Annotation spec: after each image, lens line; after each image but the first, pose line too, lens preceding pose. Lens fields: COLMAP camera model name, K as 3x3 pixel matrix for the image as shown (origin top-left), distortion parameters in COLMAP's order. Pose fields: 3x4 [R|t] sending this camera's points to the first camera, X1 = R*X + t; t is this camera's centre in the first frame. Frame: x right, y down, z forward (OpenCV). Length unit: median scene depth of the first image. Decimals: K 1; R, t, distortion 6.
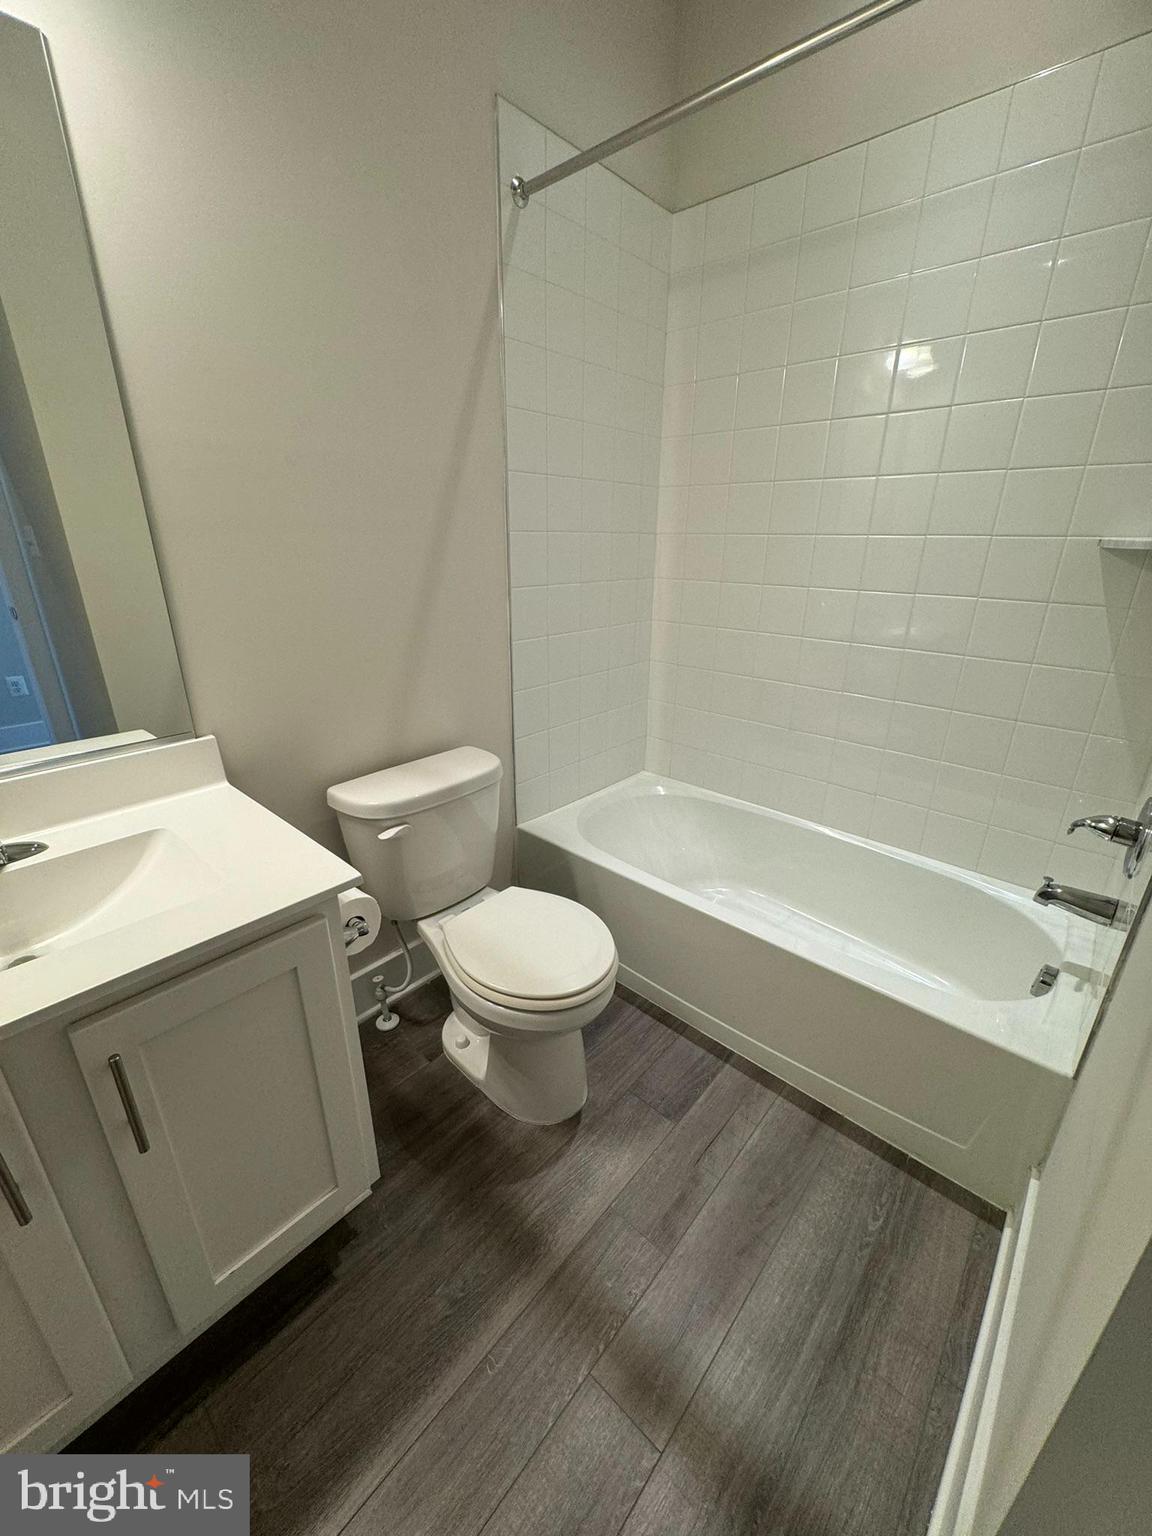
lens RADIAL K [[610.6, 0, 576.0], [0, 610.6, 768.0], [0, 0, 1]] dist [0.000496, 0.000025]
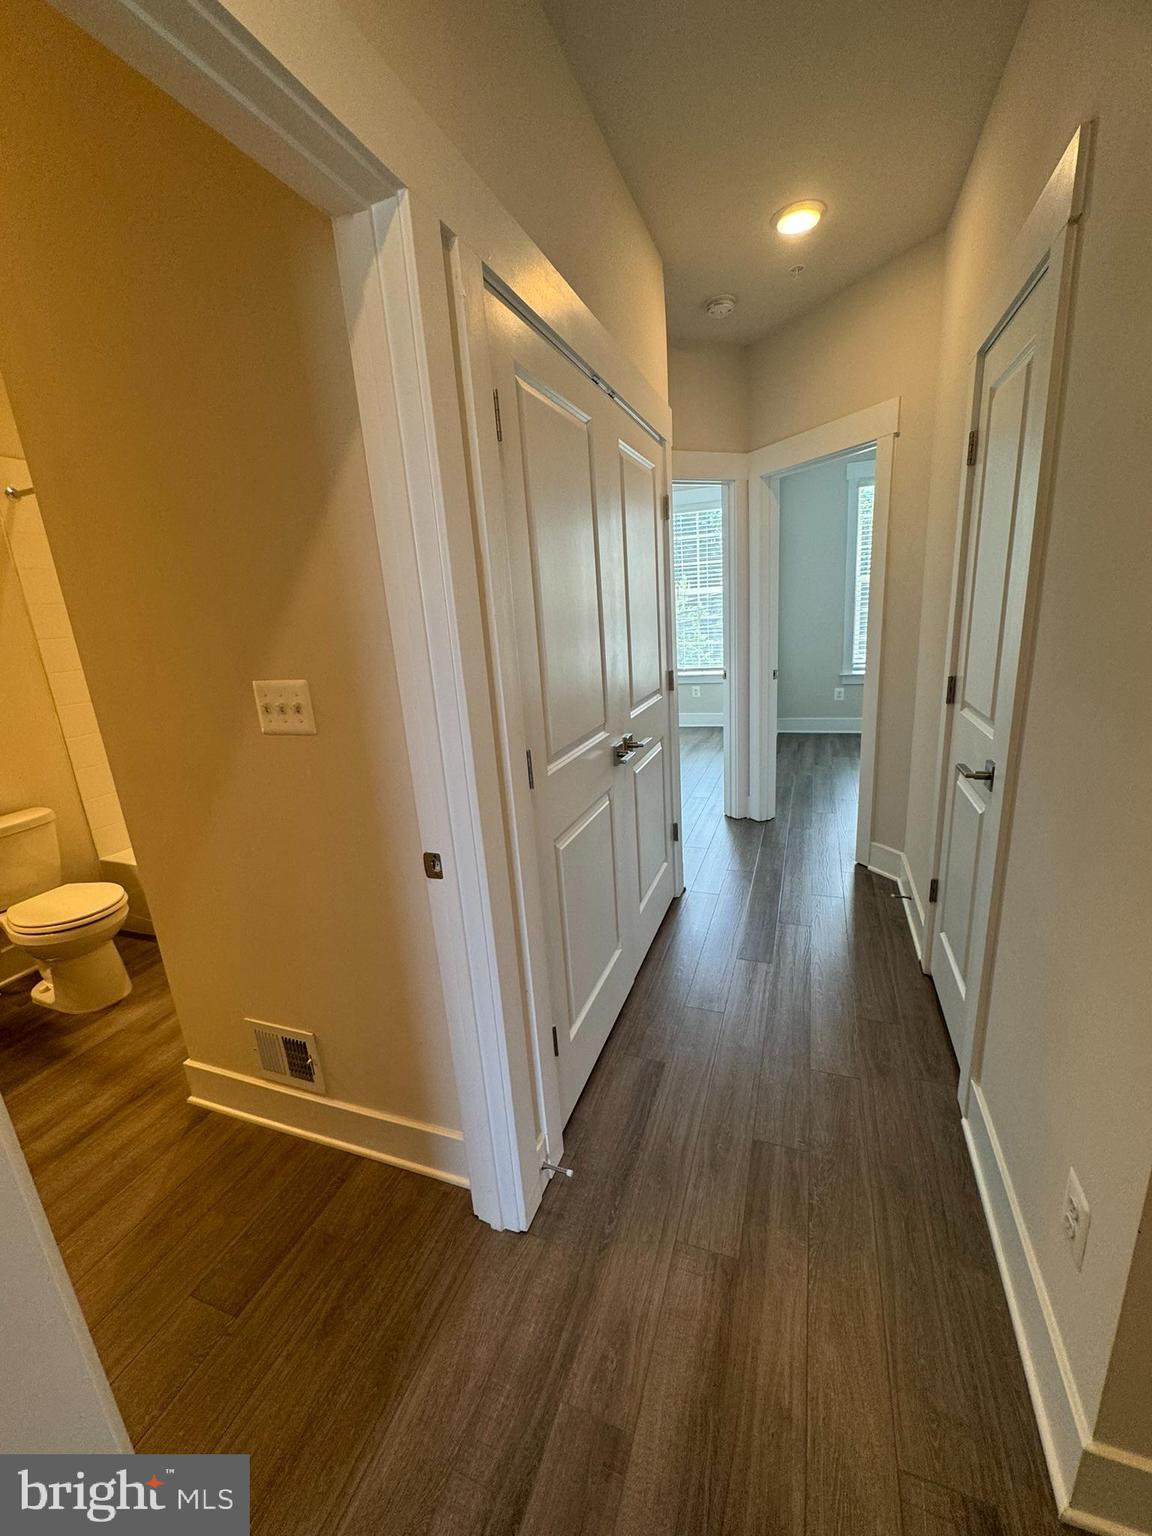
lens RADIAL K [[610.6, 0, 576.0], [0, 610.6, 768.0], [0, 0, 1]] dist [0.000496, 0.000025]
pose [[0.932615, -0.163122, 0.321900, 0.731834], [0.202647, 0.974813, -0.093129, 0.344096], [-0.298601, 0.152085, 0.942182, -1.055237]]
